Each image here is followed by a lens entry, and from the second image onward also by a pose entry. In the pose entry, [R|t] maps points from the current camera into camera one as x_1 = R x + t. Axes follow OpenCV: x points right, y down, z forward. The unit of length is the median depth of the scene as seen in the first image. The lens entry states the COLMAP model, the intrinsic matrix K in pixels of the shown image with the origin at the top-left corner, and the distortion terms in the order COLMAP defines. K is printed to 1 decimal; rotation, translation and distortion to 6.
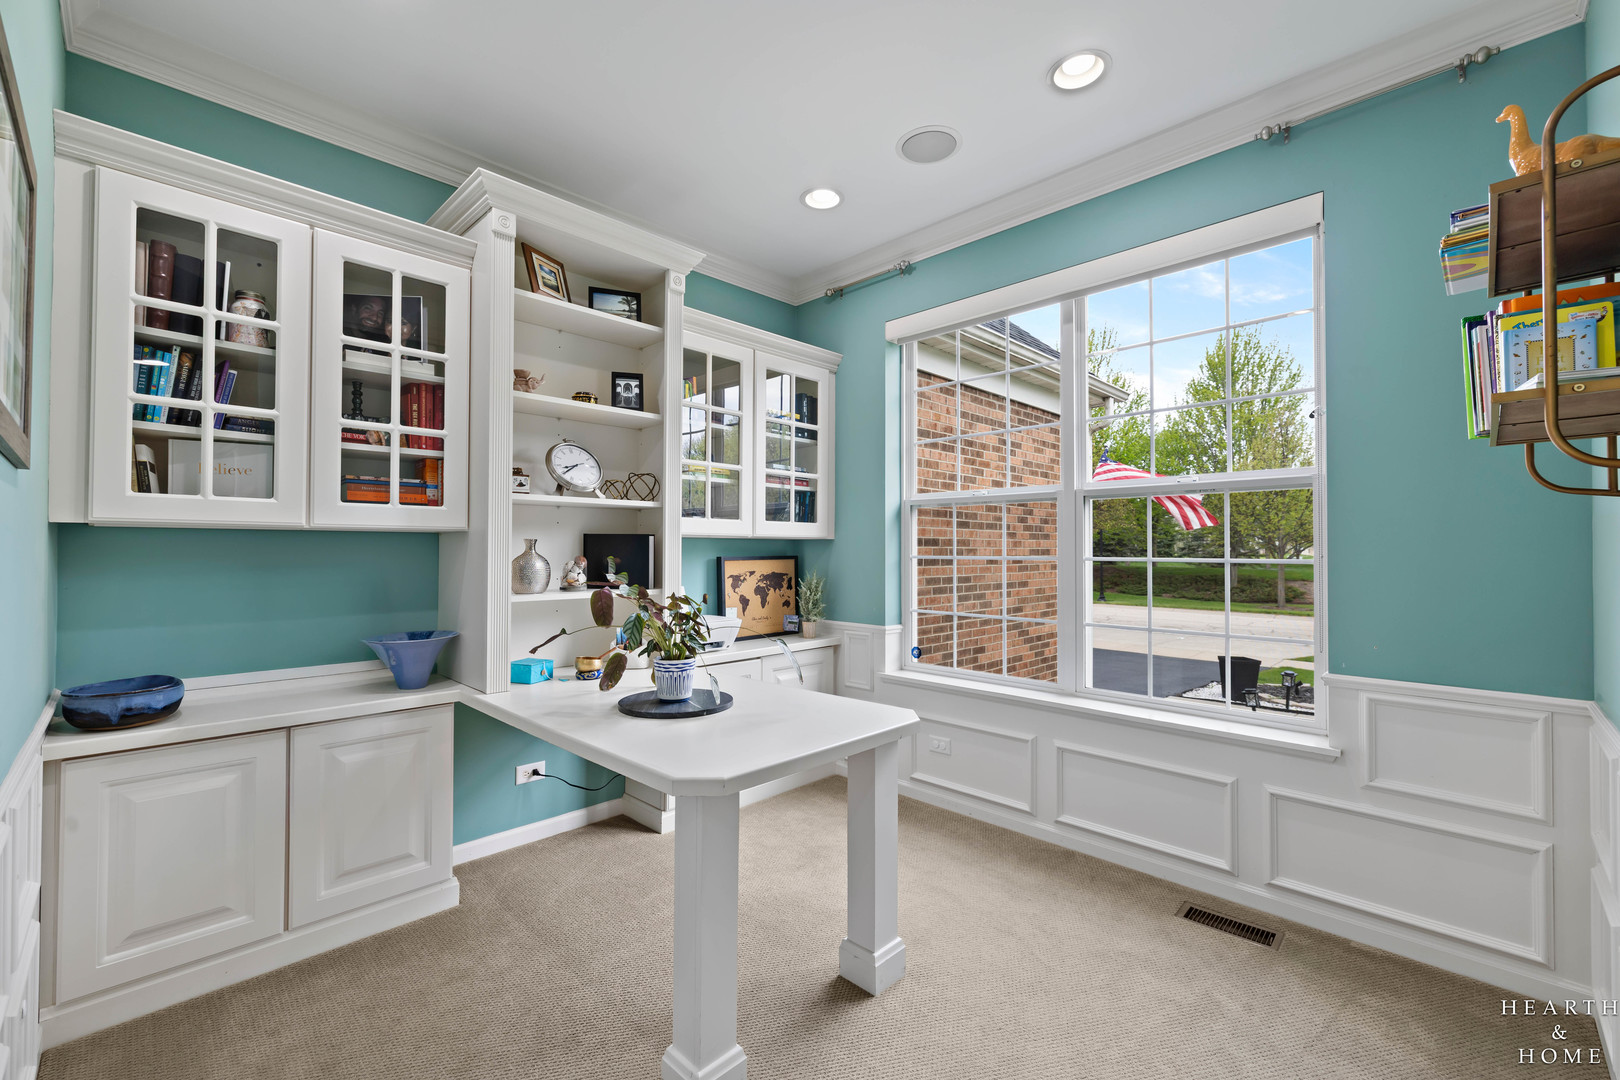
lens RADIAL K [[673.3, 0, 798.9], [0, 673.3, 539.8], [0, 0, 1]] dist [-0.000462, -0.000091]
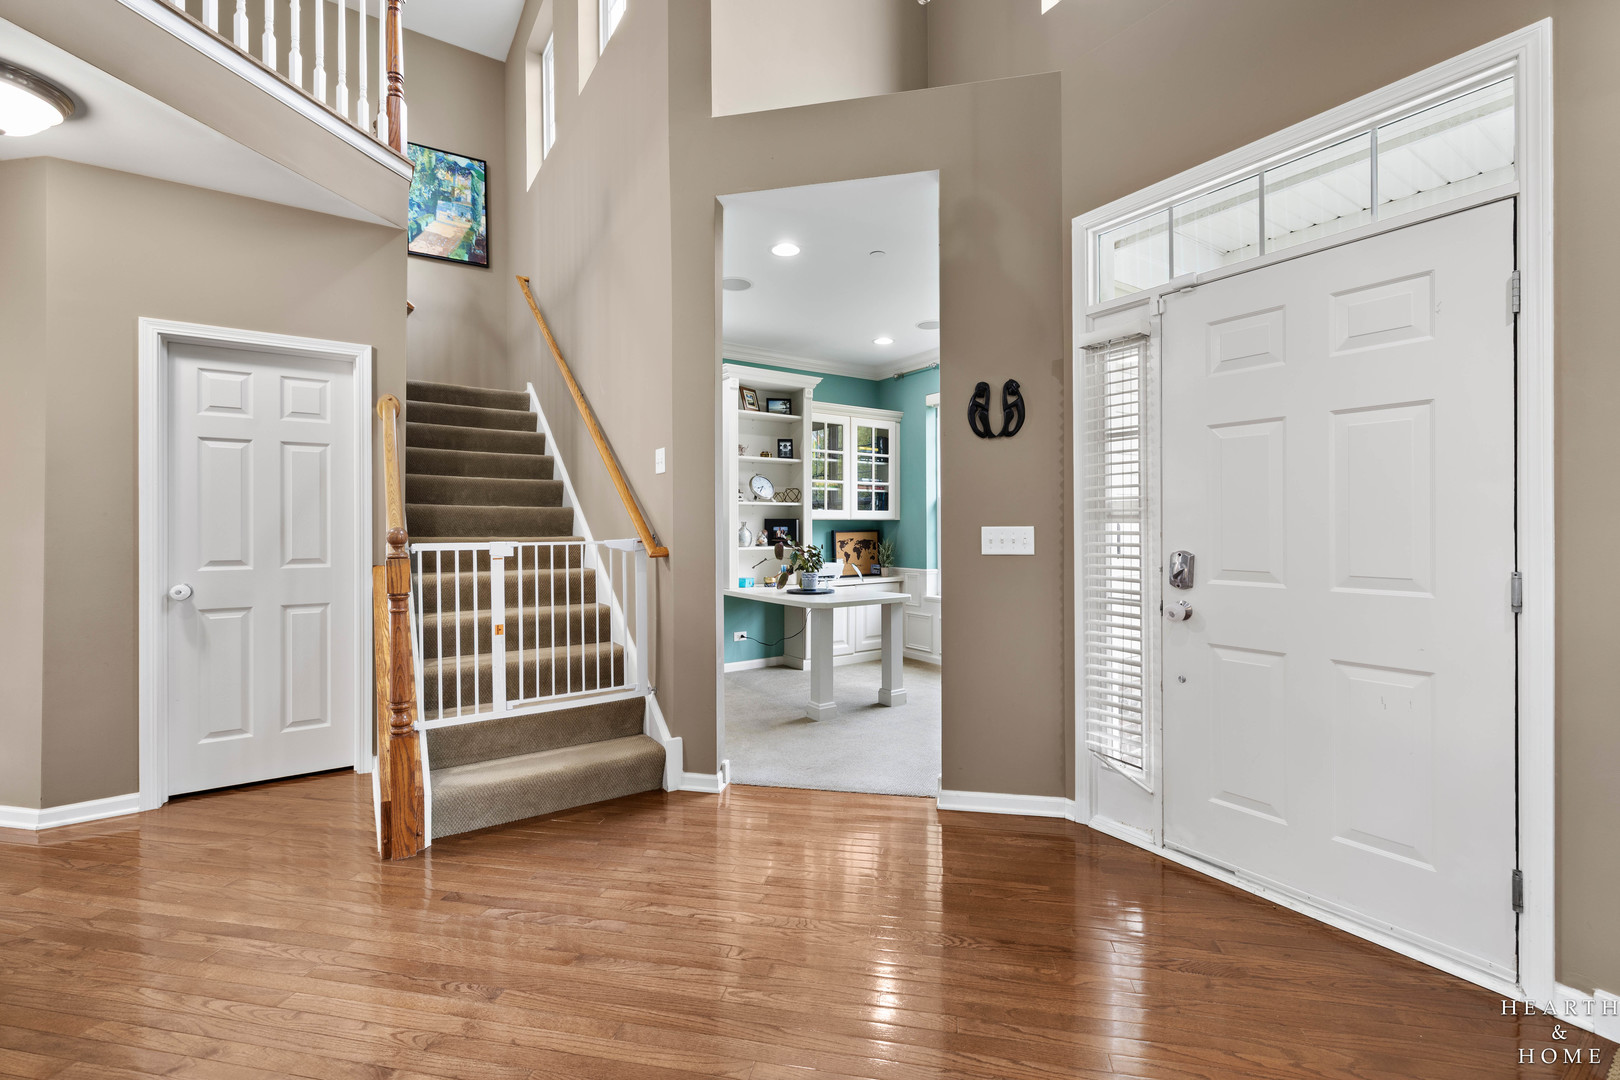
lens RADIAL K [[681.7, 0, 785.7], [0, 681.7, 544.3], [0, 0, 1]] dist [-0.000446, 0.000090]
pose [[0.978163, -0.001386, -0.207837, 0.152718], [0.009516, 0.999228, 0.038122, -0.009190], [0.207623, -0.039267, 0.977420, -0.897861]]
